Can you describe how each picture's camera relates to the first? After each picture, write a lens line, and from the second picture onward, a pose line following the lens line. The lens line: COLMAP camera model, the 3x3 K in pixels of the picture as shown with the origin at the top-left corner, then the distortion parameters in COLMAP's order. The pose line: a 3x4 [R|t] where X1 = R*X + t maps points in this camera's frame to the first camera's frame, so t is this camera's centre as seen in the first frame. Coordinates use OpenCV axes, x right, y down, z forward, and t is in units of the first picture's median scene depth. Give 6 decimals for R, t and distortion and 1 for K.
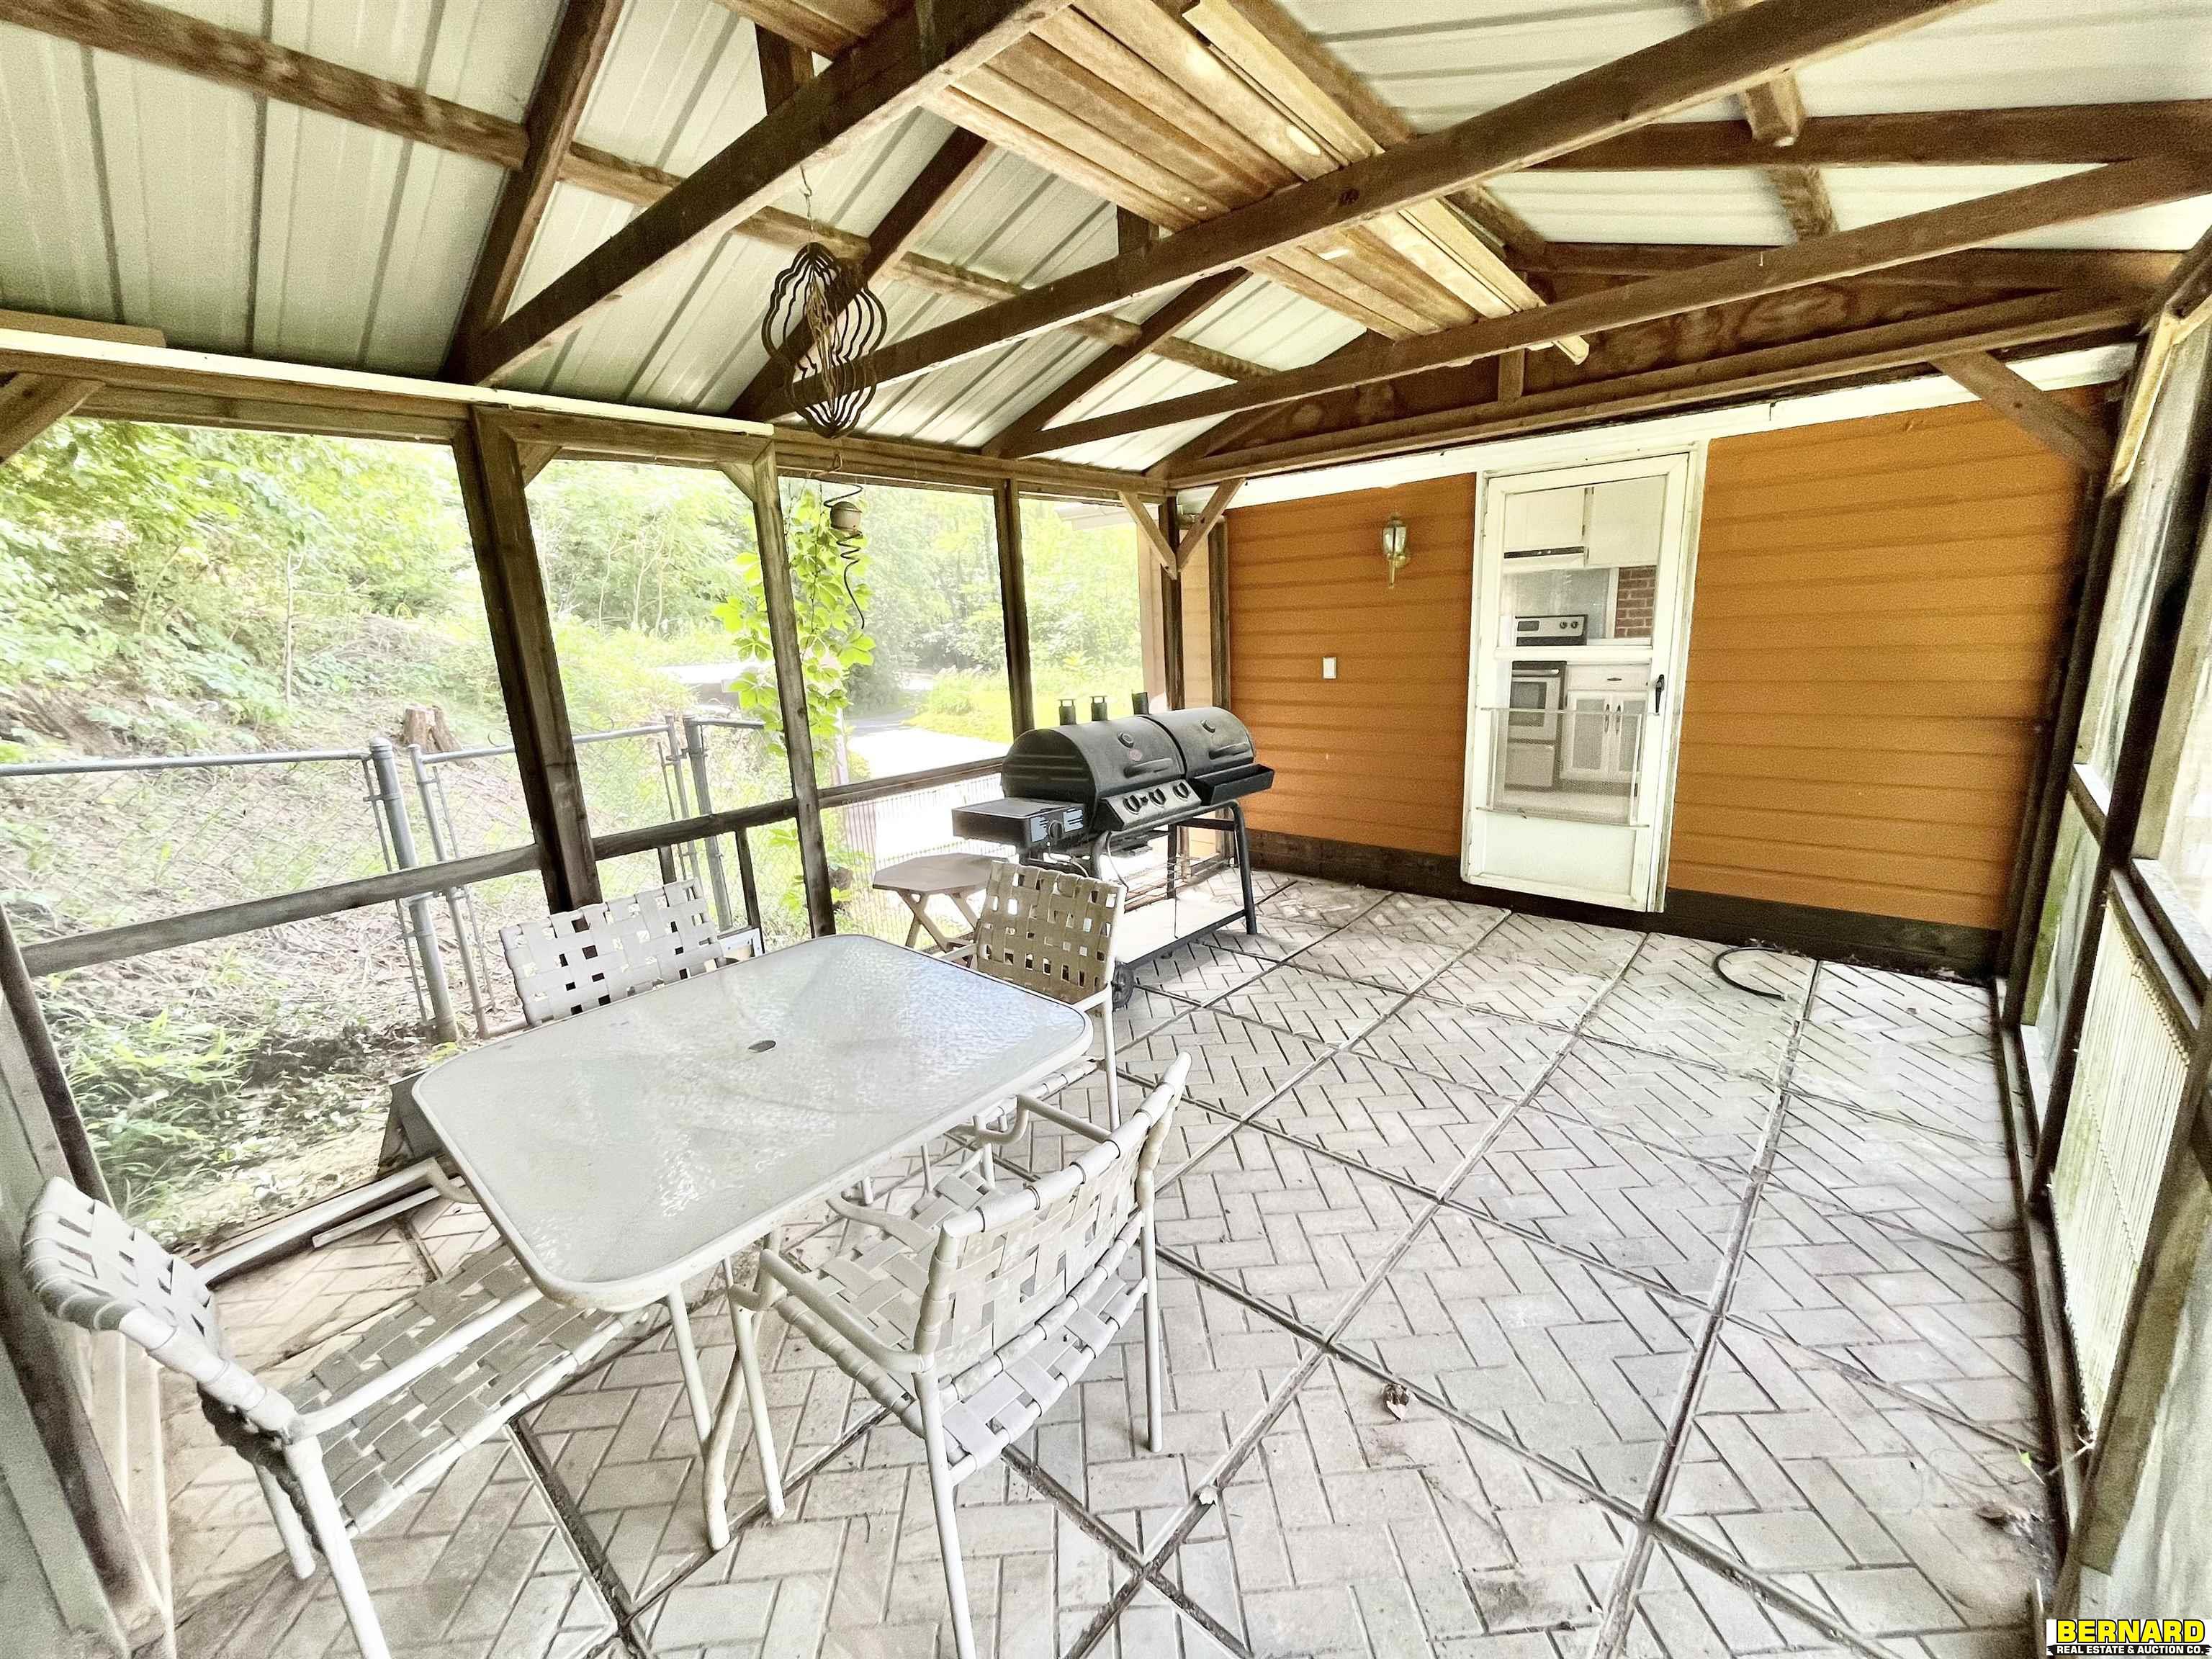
lens RADIAL K [[892.0, 0, 1102.7], [0, 892.0, 830.3], [0, 0, 1]] dist [-0.002888, -0.000683]
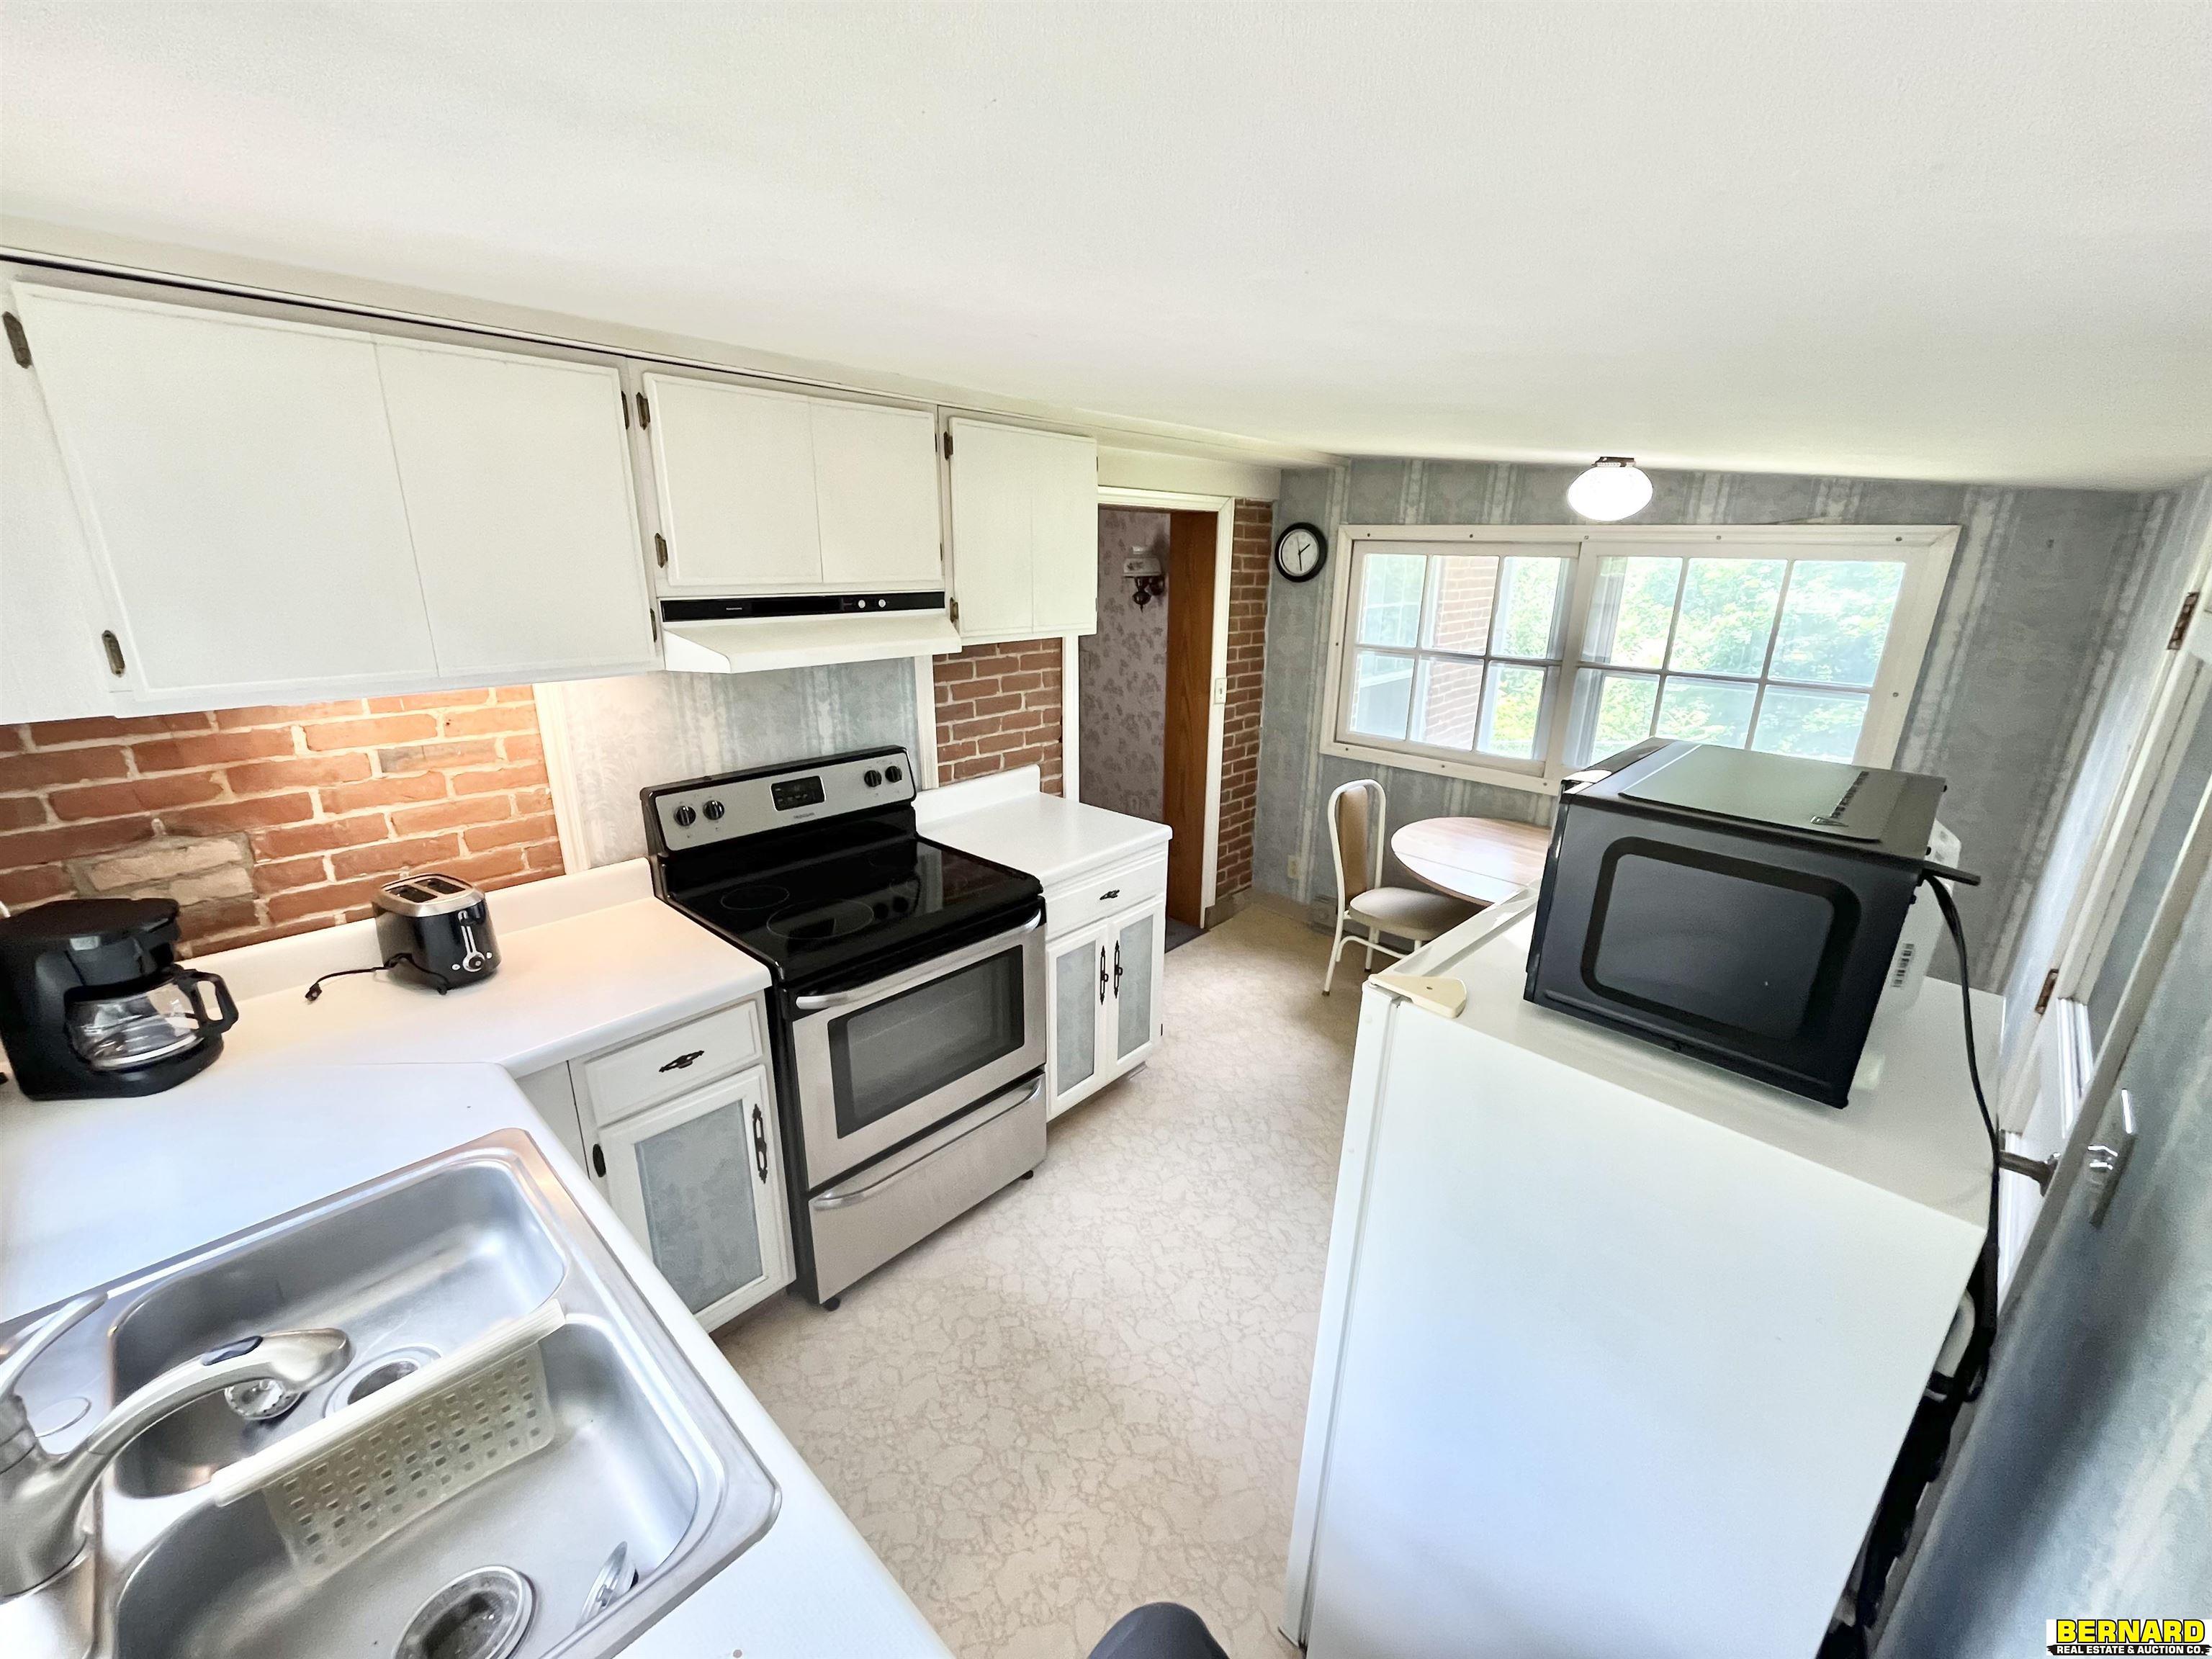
lens RADIAL K [[892.0, 0, 1102.7], [0, 892.0, 830.3], [0, 0, 1]] dist [-0.002888, -0.000683]
pose [[0.052282, -0.247790, 0.967402, 0.132404], [0.218334, 0.948127, 0.231053, -0.287811], [-0.974473, 0.199137, 0.103671, 0.891677]]
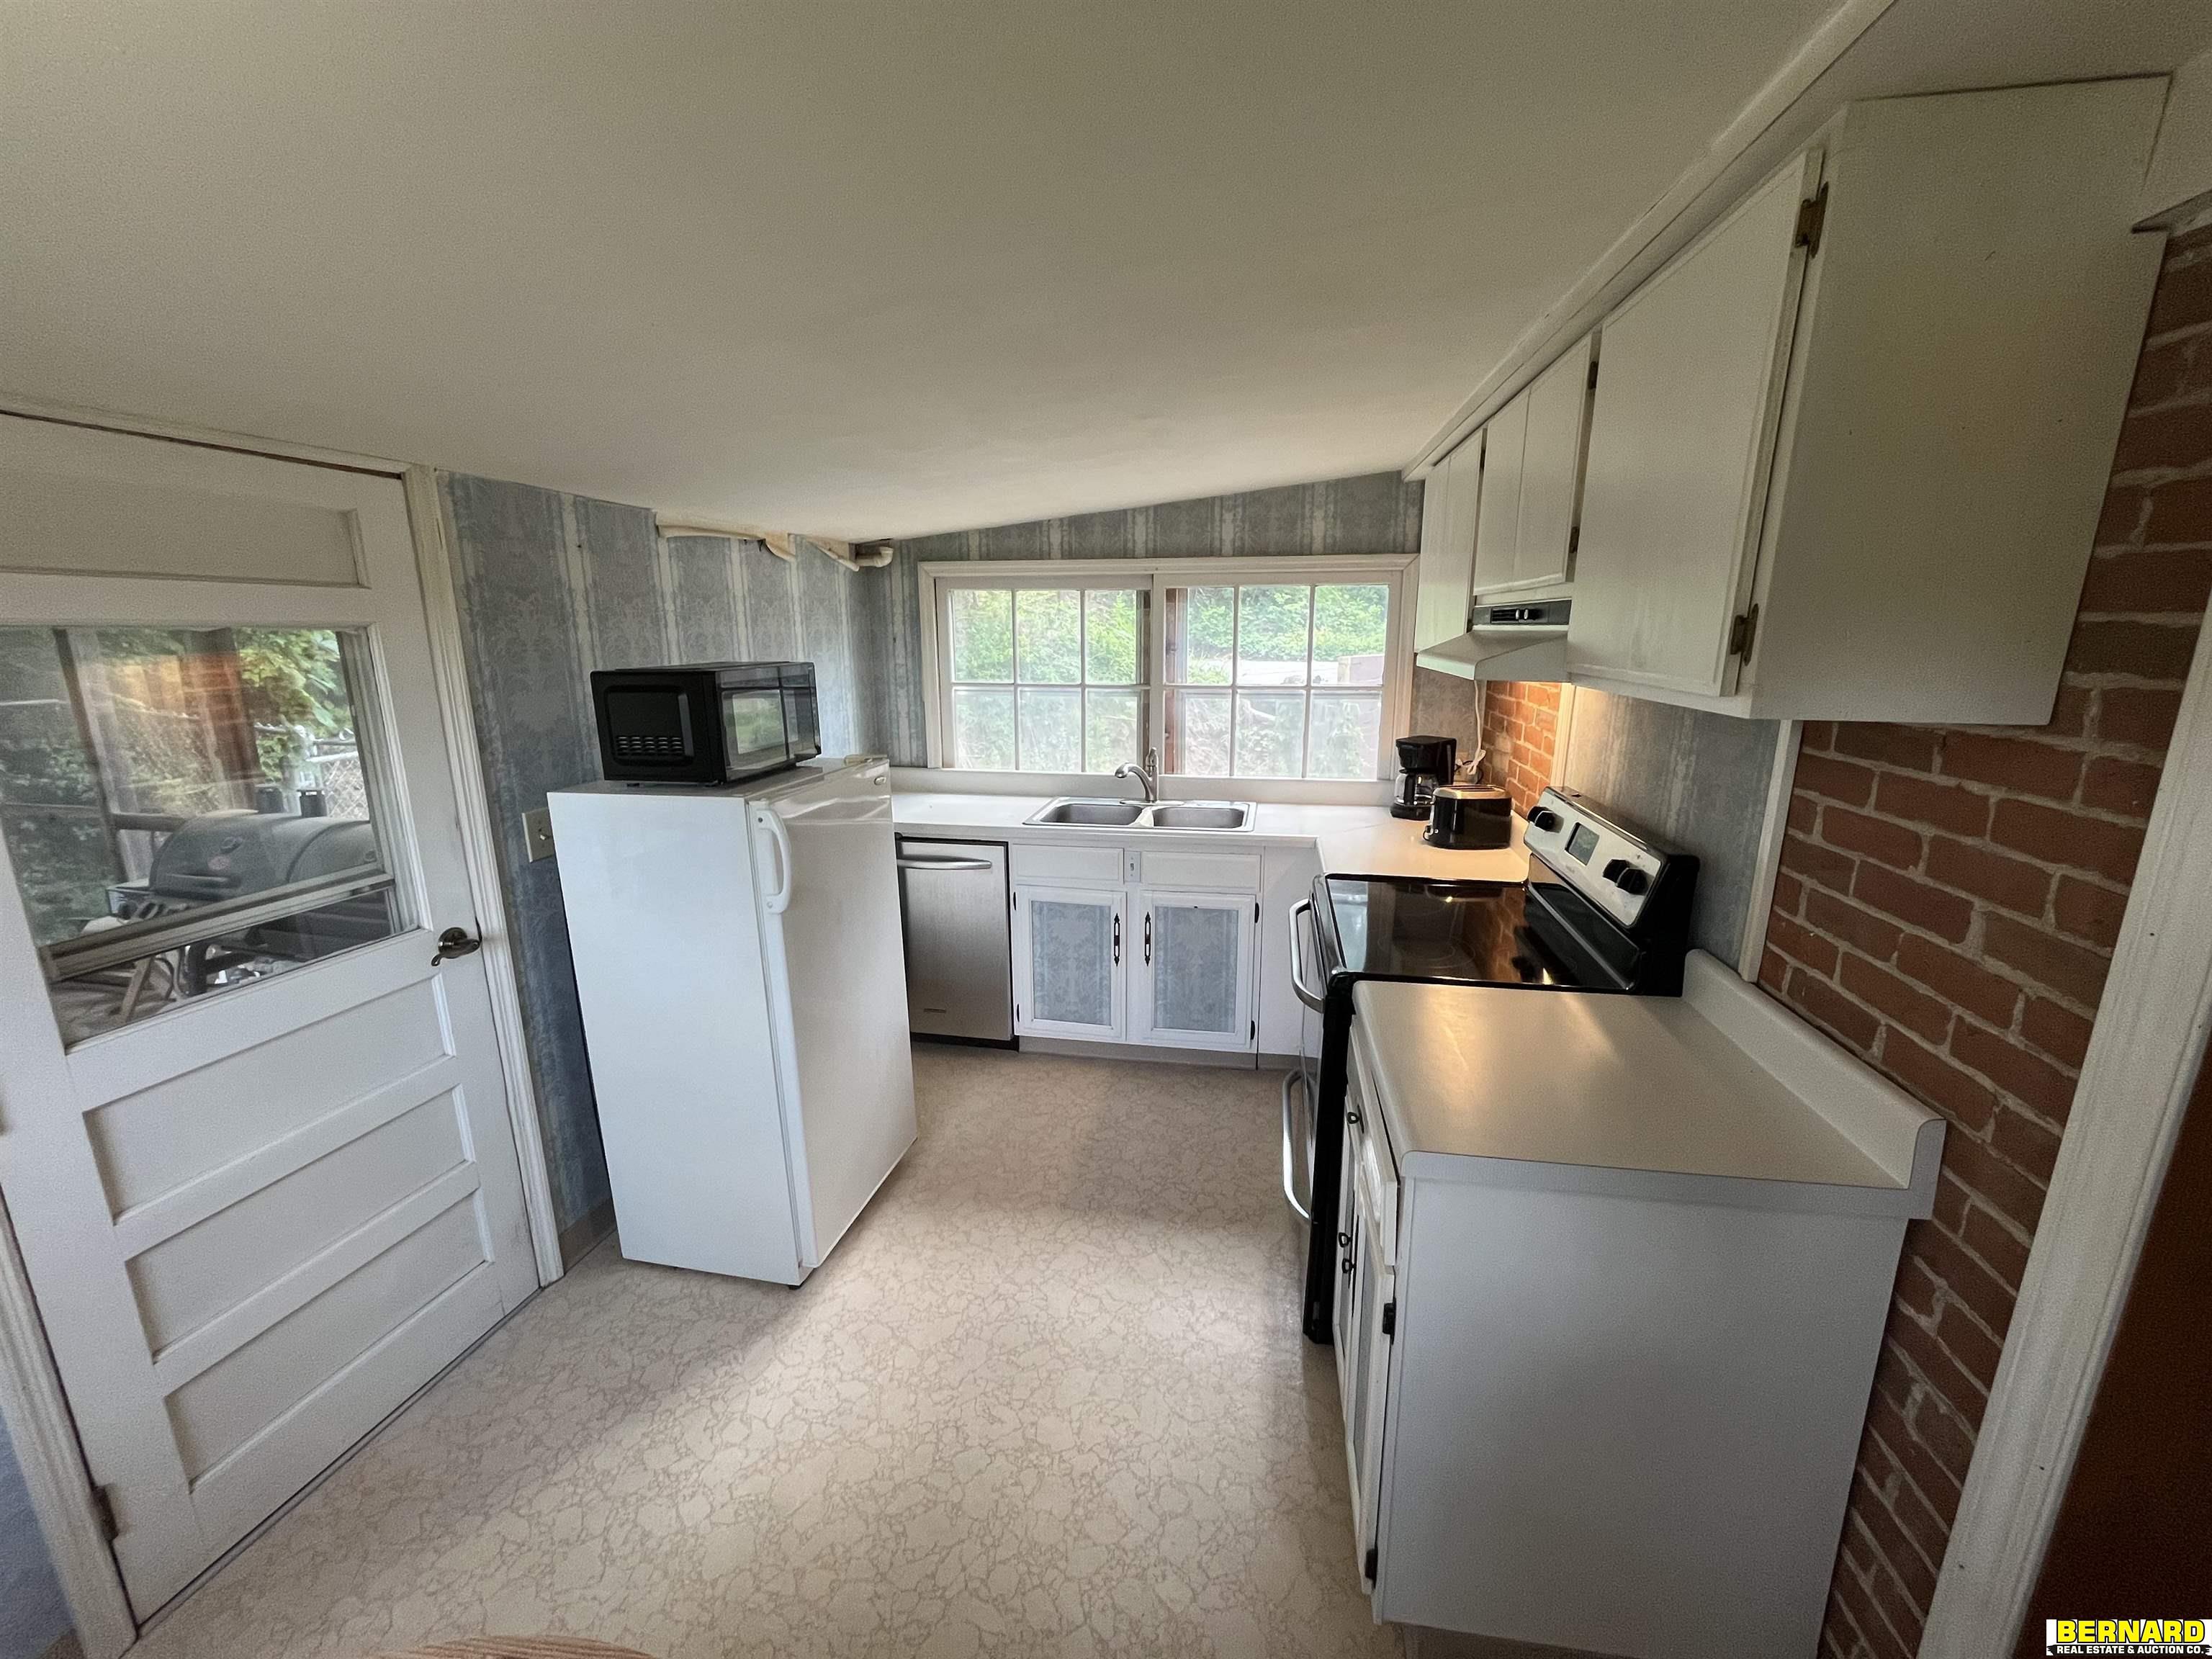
lens RADIAL K [[892.0, 0, 1102.7], [0, 892.0, 830.3], [0, 0, 1]] dist [-0.002888, -0.000683]
pose [[0.486947, 0.246669, -0.837876, 0.691339], [-0.229174, 0.961766, 0.149953, -0.255801], [0.842830, 0.119000, 0.524859, 0.740116]]
